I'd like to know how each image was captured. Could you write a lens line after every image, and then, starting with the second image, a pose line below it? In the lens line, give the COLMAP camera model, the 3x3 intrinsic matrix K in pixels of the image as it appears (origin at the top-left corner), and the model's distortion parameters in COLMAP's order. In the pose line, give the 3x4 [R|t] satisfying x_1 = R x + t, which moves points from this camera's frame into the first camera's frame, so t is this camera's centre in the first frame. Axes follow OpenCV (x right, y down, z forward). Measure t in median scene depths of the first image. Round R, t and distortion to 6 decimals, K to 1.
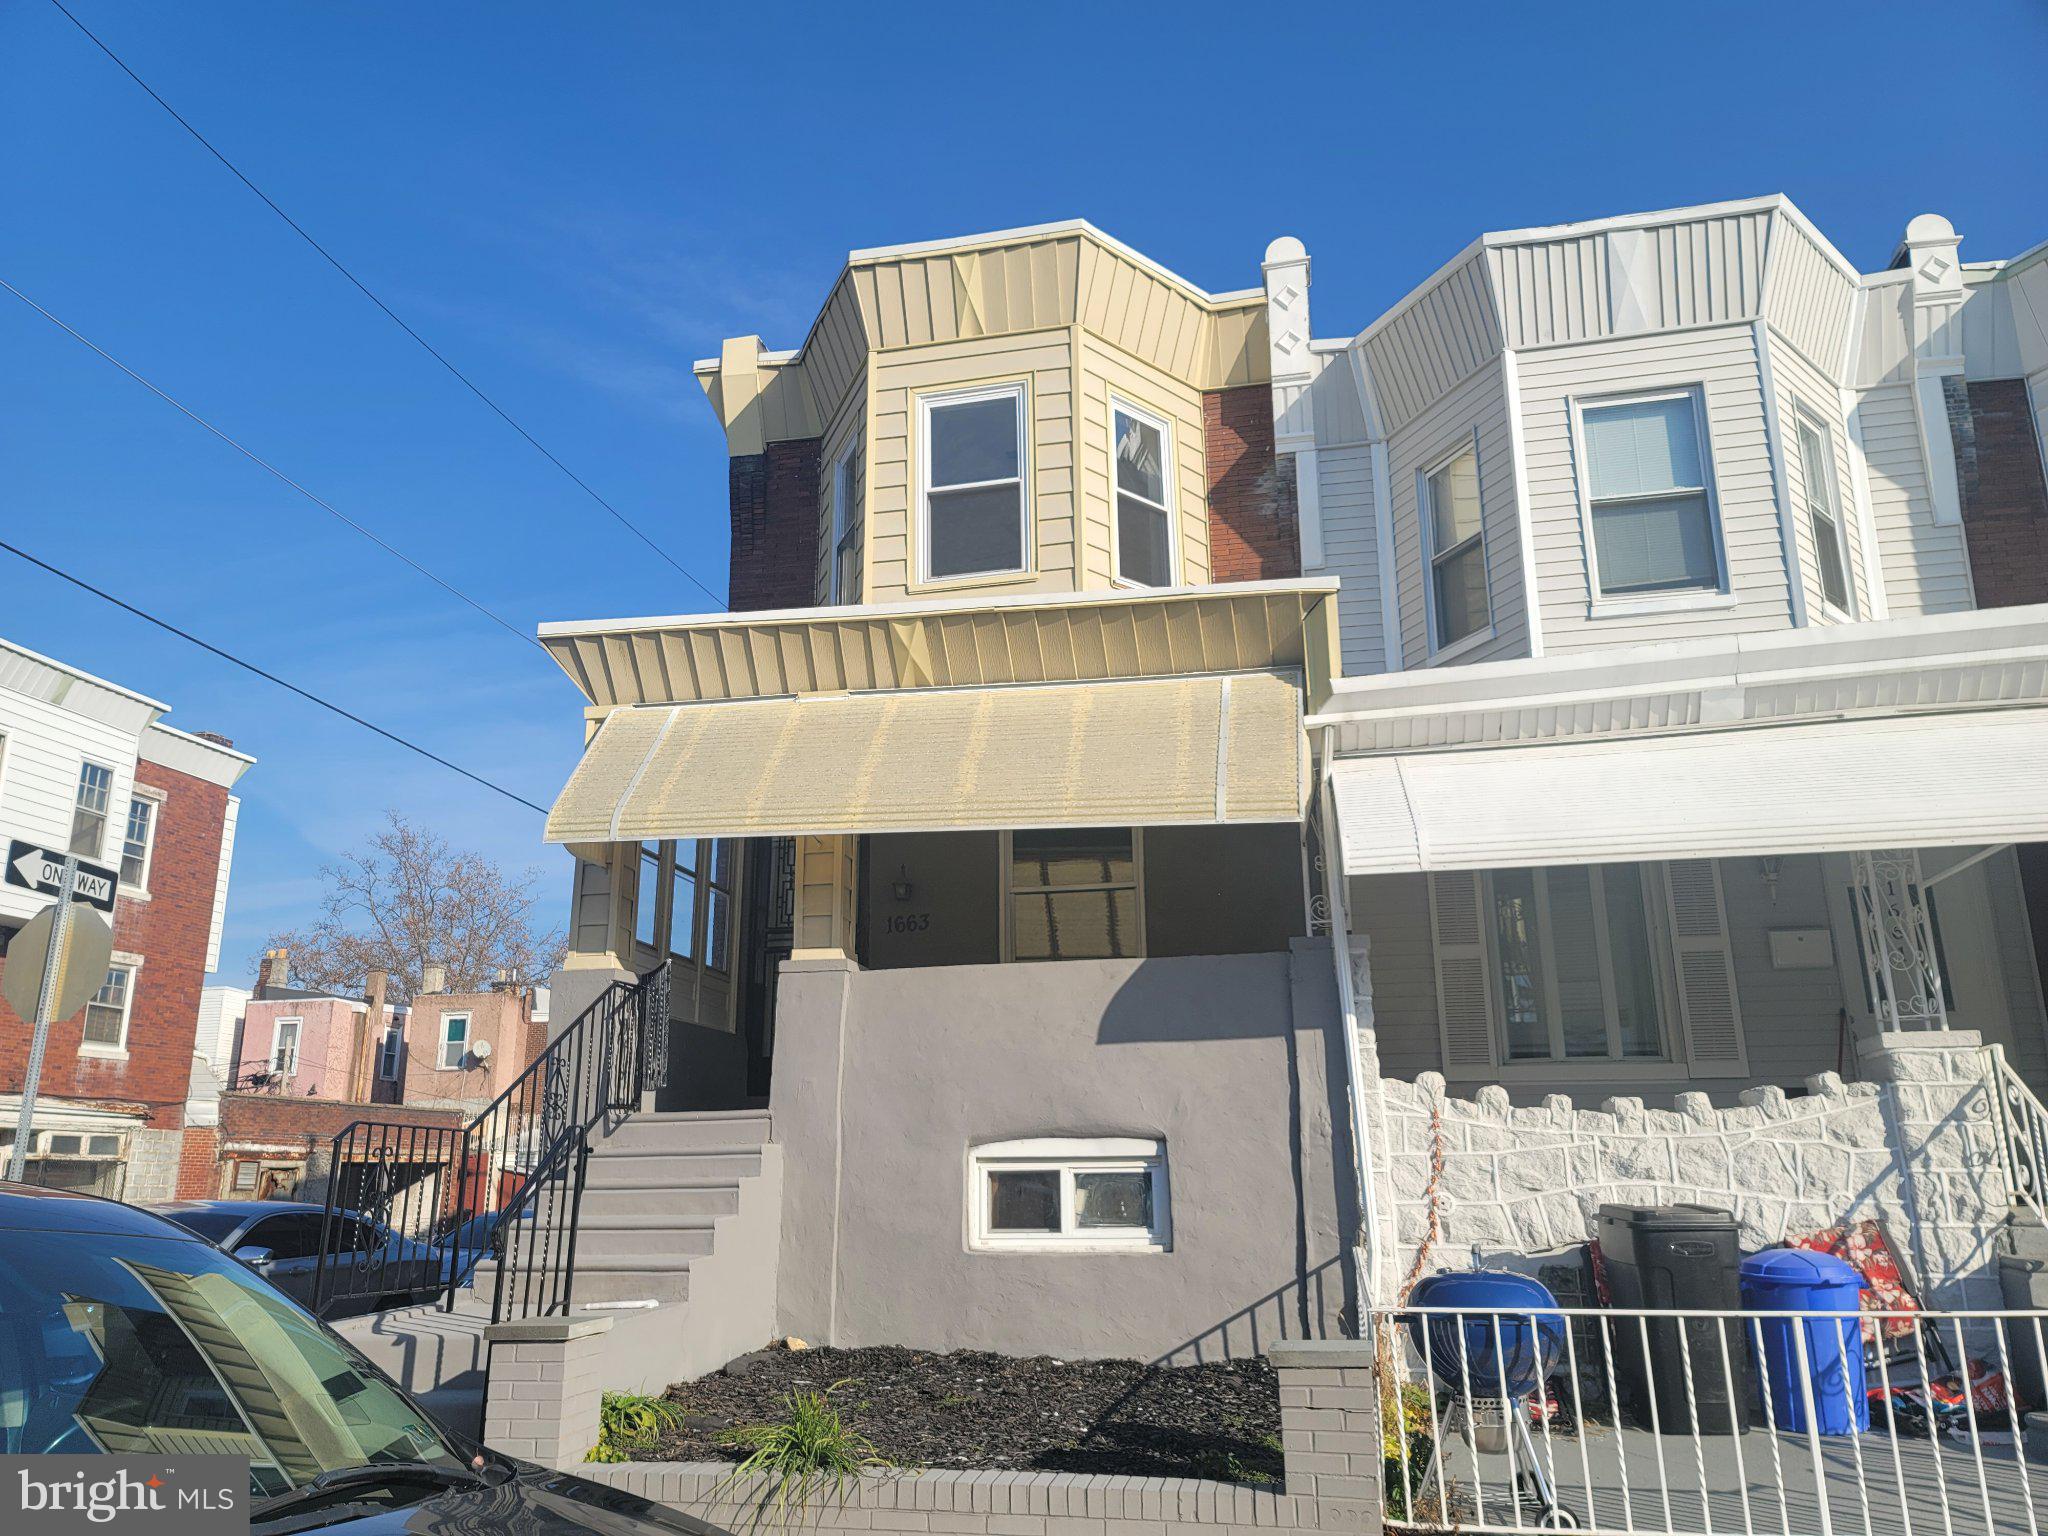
lens RADIAL K [[1486.4, 0, 1032.3], [0, 1486.4, 785.2], [0, 0, 1]] dist [0.048398, -0.026198]
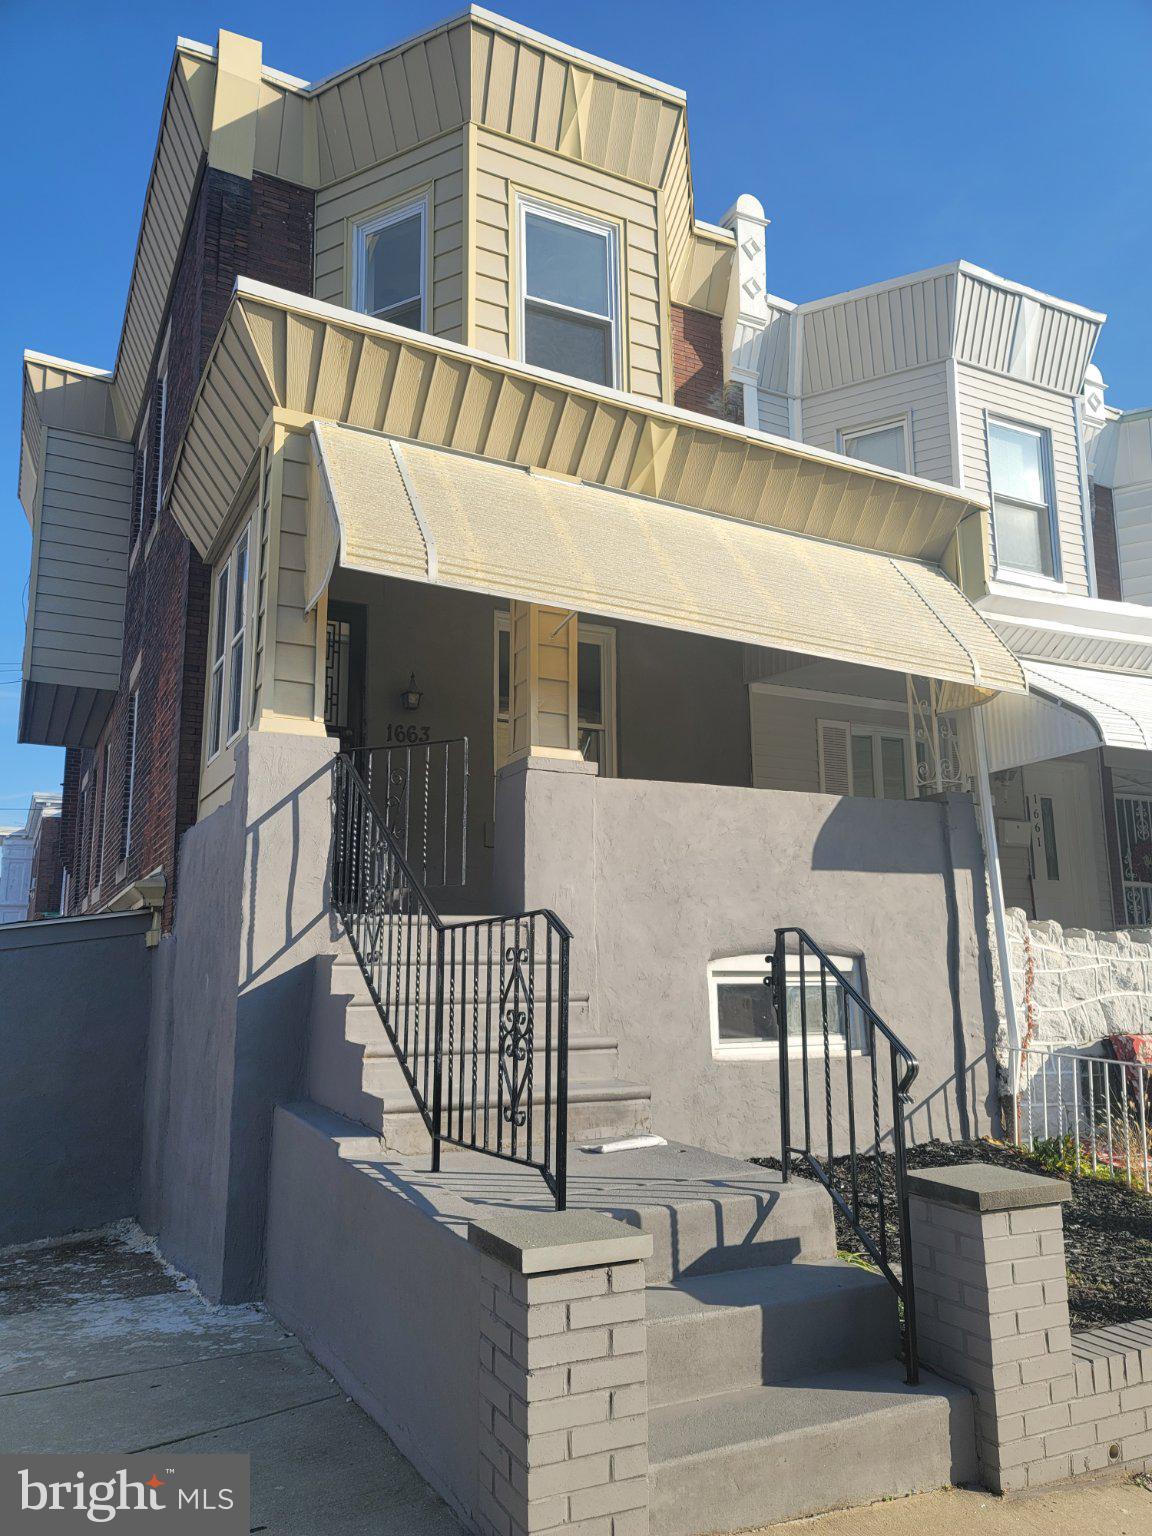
lens RADIAL K [[1114.8, 0, 581.1], [0, 1114.8, 781.0], [0, 0, 1]] dist [0.048398, -0.026198]
pose [[0.778818, 0.112441, 0.617090, -0.565278], [-0.159071, 0.987046, 0.020909, 0.114829], [-0.606744, -0.114446, 0.786615, 0.449689]]
